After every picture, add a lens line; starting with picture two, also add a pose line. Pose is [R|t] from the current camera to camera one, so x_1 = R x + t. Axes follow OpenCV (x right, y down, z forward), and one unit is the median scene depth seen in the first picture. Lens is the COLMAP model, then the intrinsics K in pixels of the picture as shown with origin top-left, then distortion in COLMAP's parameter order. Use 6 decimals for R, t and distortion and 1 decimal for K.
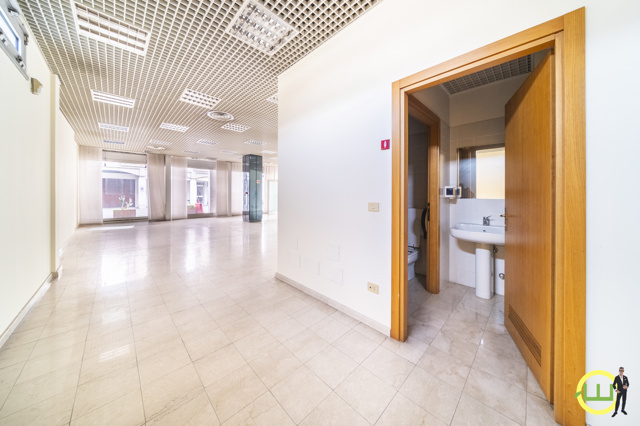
lens RADIAL K [[203.4, 0, 325.9], [0, 203.4, 196.0], [0, 0, 1]] dist [-0.005958, -0.000114]
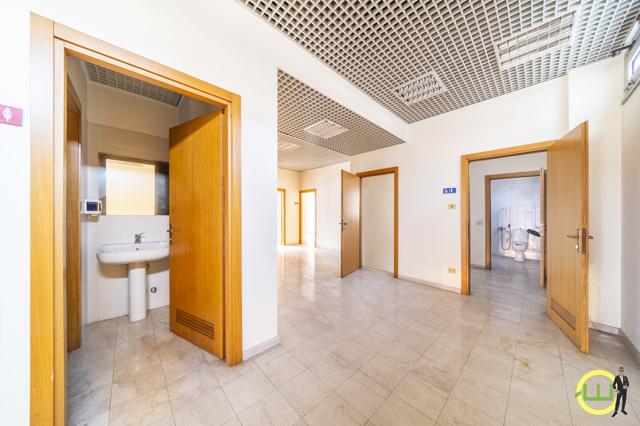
lens RADIAL K [[203.4, 0, 318.1], [0, 203.4, 213.5], [0, 0, 1]] dist [-0.005958, -0.000114]
pose [[0.059813, -0.004726, 0.998198, -0.159614], [-0.004269, 0.999978, 0.004990, -0.004766], [-0.998200, -0.004560, 0.059791, 0.148226]]
